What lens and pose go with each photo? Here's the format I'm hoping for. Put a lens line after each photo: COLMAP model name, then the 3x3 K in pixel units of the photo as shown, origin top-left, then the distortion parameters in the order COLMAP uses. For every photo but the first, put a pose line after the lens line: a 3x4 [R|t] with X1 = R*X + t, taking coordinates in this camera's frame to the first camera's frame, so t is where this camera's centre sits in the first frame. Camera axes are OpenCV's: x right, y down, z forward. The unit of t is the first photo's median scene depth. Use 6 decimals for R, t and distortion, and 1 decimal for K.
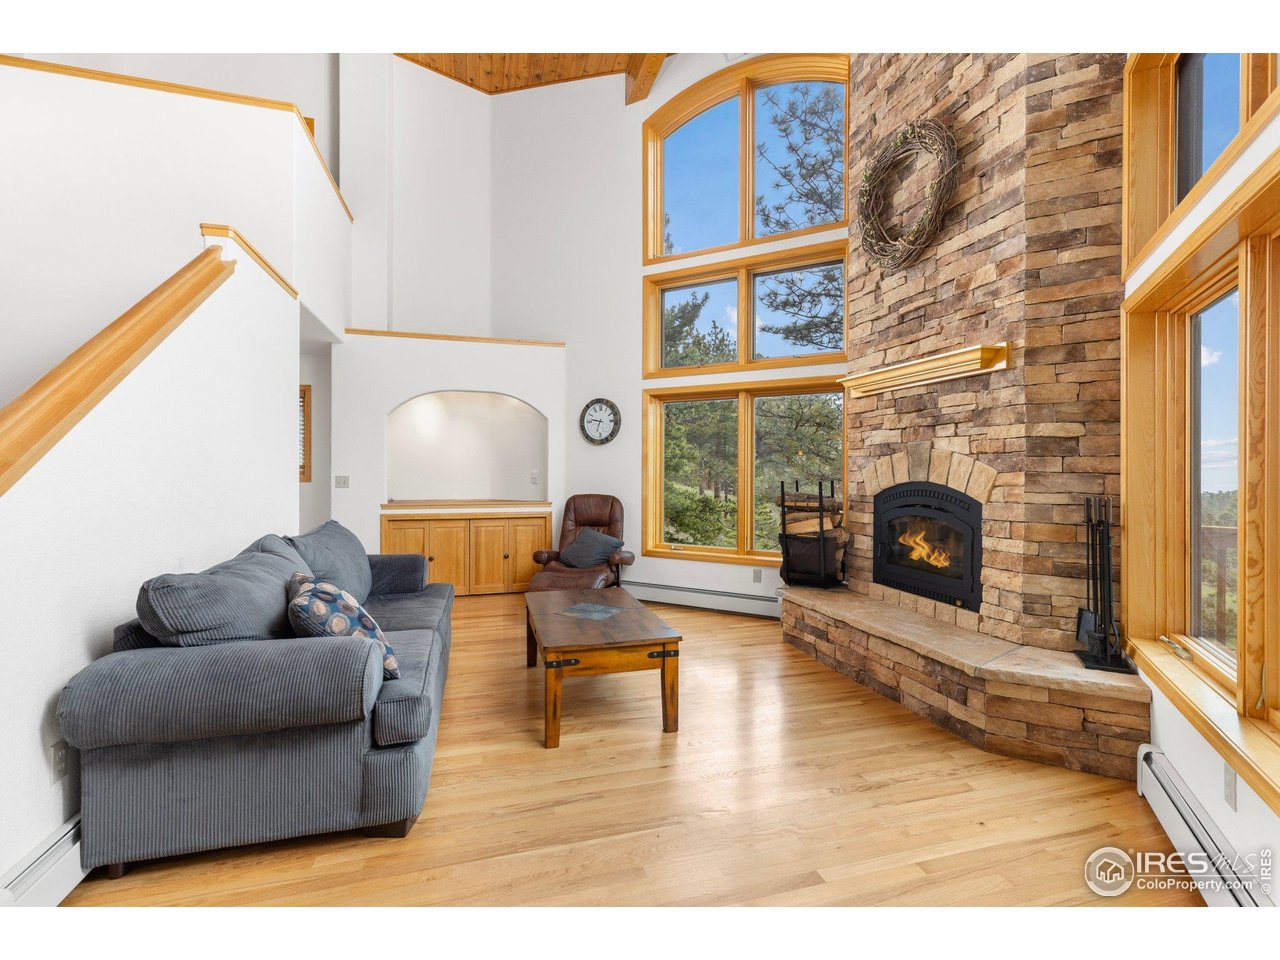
lens RADIAL K [[572.4, 0, 644.8], [0, 572.4, 468.5], [0, 0, 1]] dist [0.002485, -0.000077]
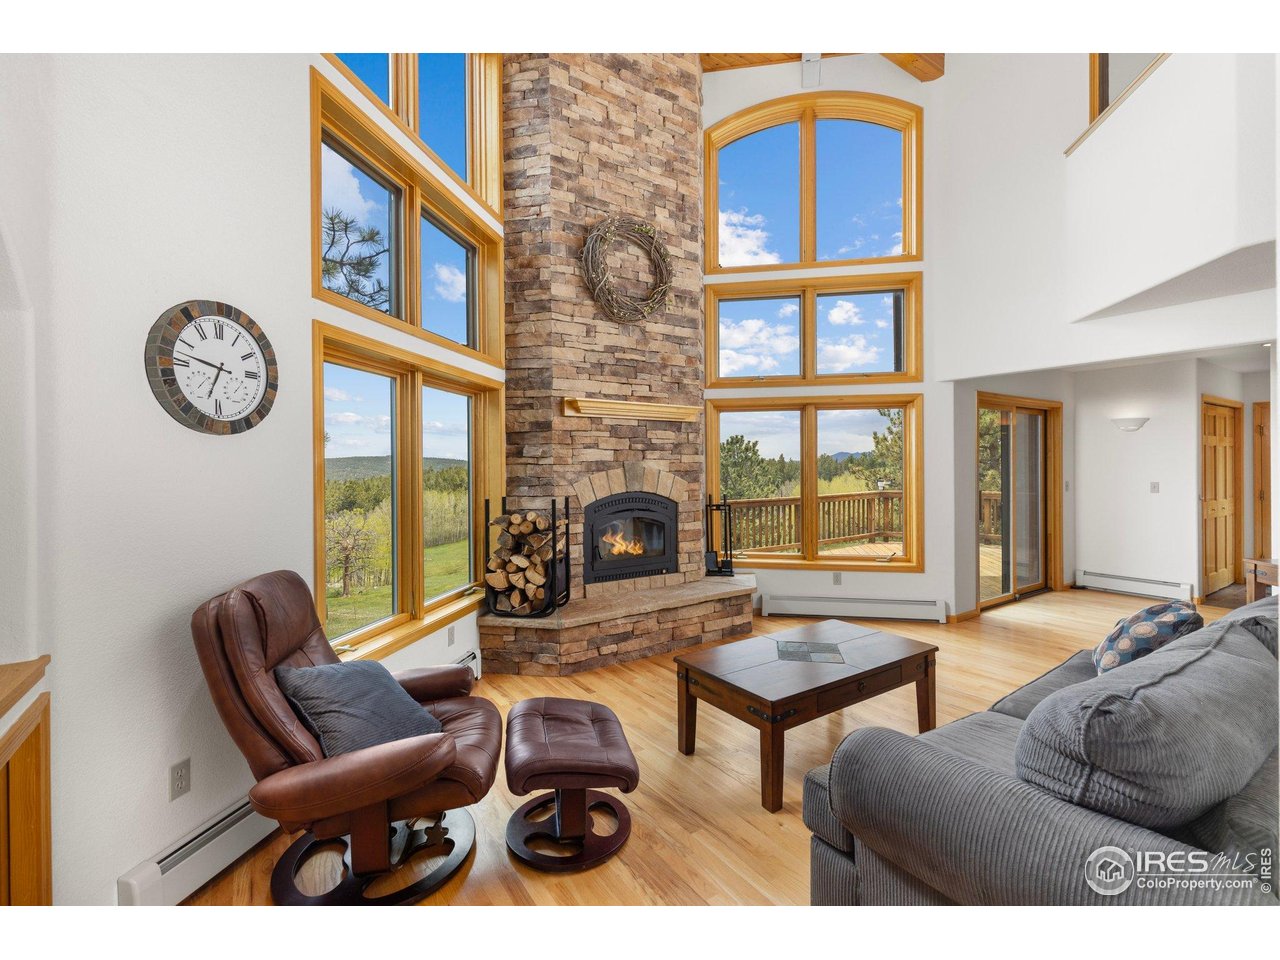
lens RADIAL K [[572.4, 0, 644.8], [0, 572.4, 468.5], [0, 0, 1]] dist [0.002485, -0.000077]
pose [[-0.302947, -0.001897, 0.953006, -0.770184], [0.003778, 0.999988, 0.003191, -0.034032], [-0.953000, 0.004567, -0.302936, 1.347548]]
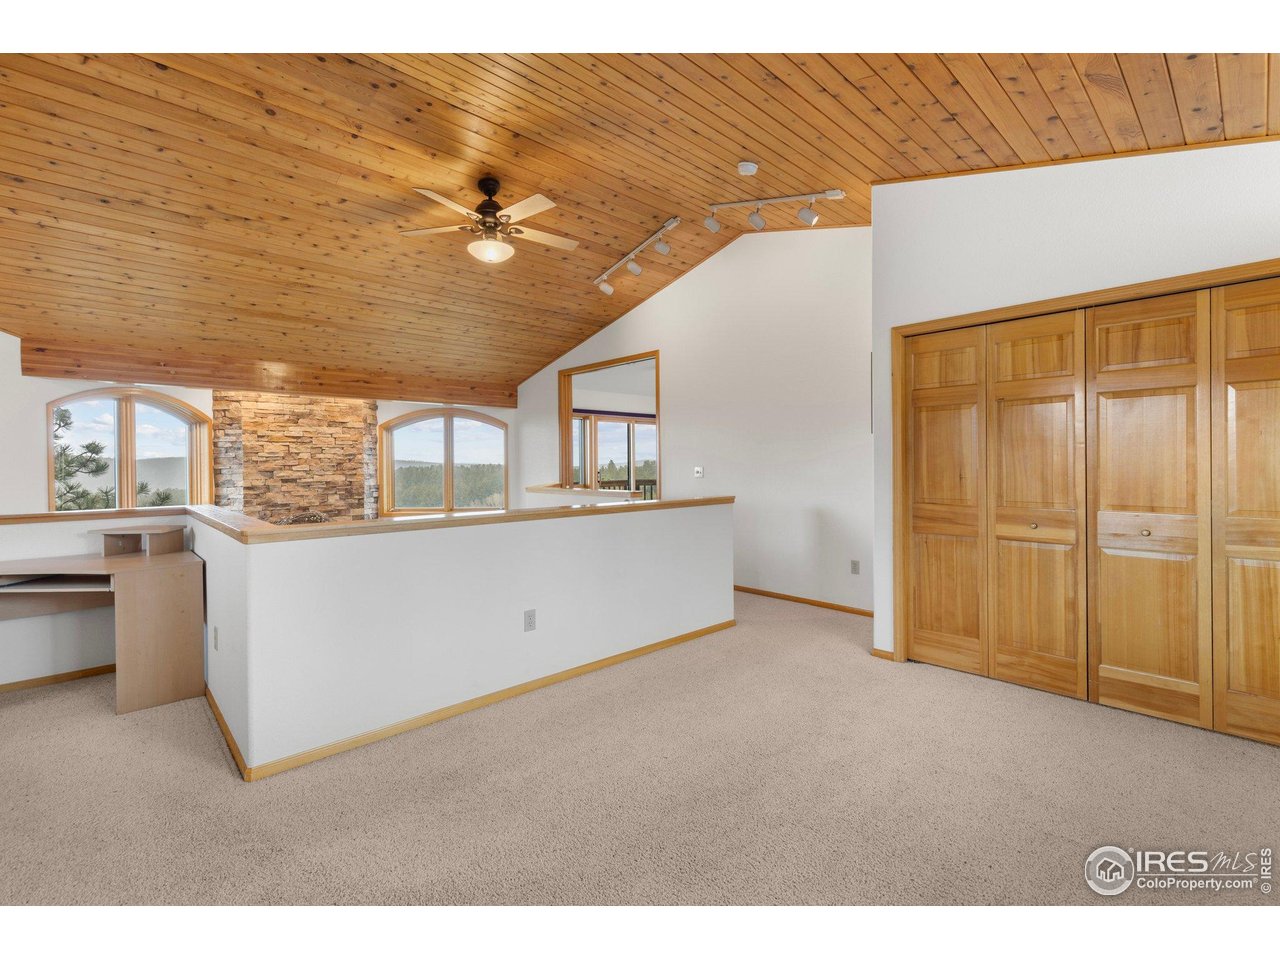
lens RADIAL K [[572.4, 0, 644.8], [0, 572.4, 468.5], [0, 0, 1]] dist [0.002485, -0.000077]
pose [[-0.449134, -0.005350, 0.893448, -1.987385], [0.006602, 0.999935, 0.009306, -0.751734], [-0.893440, 0.010079, -0.449070, 0.819207]]
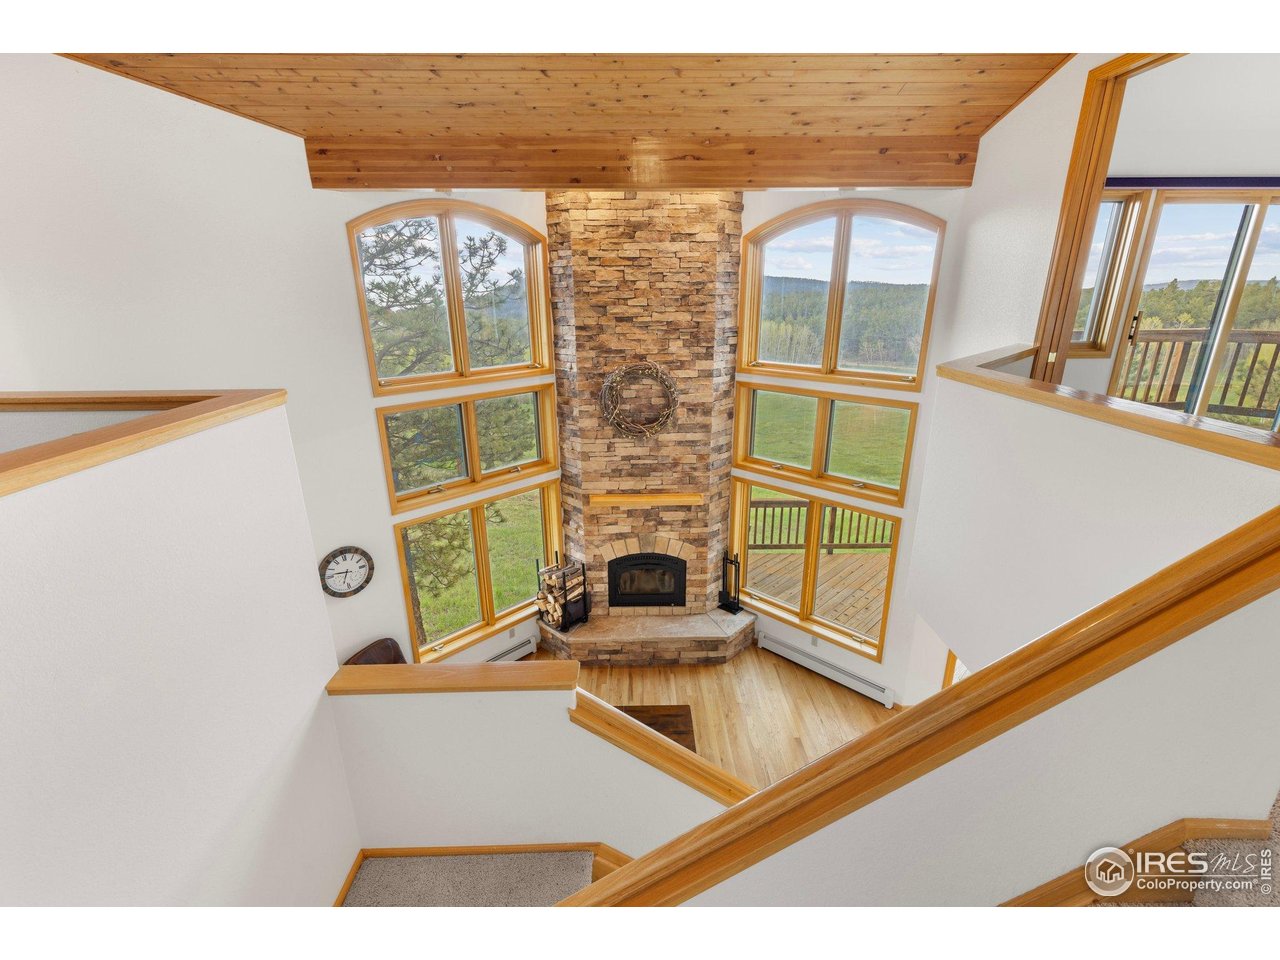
lens RADIAL K [[576.7, 0, 649.6], [0, 576.7, 478.3], [0, 0, 1]] dist [0.007667, -0.000269]
pose [[0.263552, -0.304915, 0.915187, -1.139597], [0.003203, 0.949000, 0.315258, -0.783077], [-0.964640, -0.080155, 0.251087, 0.529599]]
